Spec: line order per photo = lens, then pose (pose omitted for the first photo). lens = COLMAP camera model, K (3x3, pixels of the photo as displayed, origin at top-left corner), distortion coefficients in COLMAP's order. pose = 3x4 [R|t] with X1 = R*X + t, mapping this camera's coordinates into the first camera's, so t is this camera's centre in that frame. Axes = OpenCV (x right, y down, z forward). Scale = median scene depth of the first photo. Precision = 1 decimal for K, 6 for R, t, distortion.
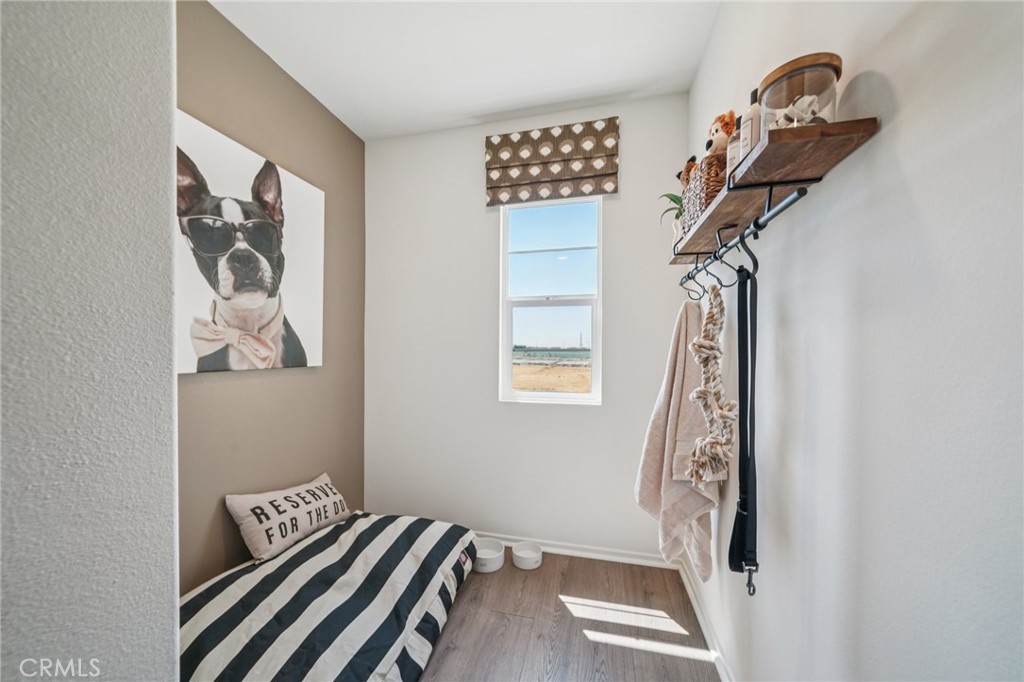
lens RADIAL K [[383.4, 0, 508.5], [0, 383.4, 348.7], [0, 0, 1]] dist [-0.015625, 0.002368]
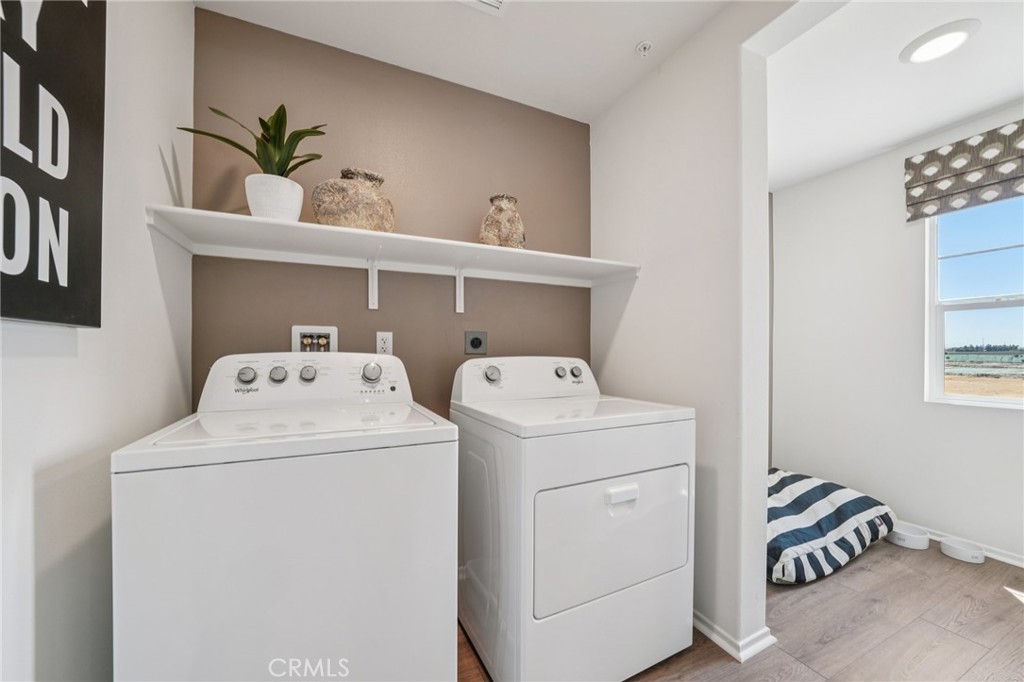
lens RADIAL K [[383.4, 0, 498.4], [0, 383.4, 356.3], [0, 0, 1]] dist [-0.015625, 0.002368]
pose [[0.626173, 0.001007, -0.779684, 0.055532], [0.007900, 0.999940, 0.007636, -0.005007], [0.779644, -0.010941, 0.626127, -0.621158]]
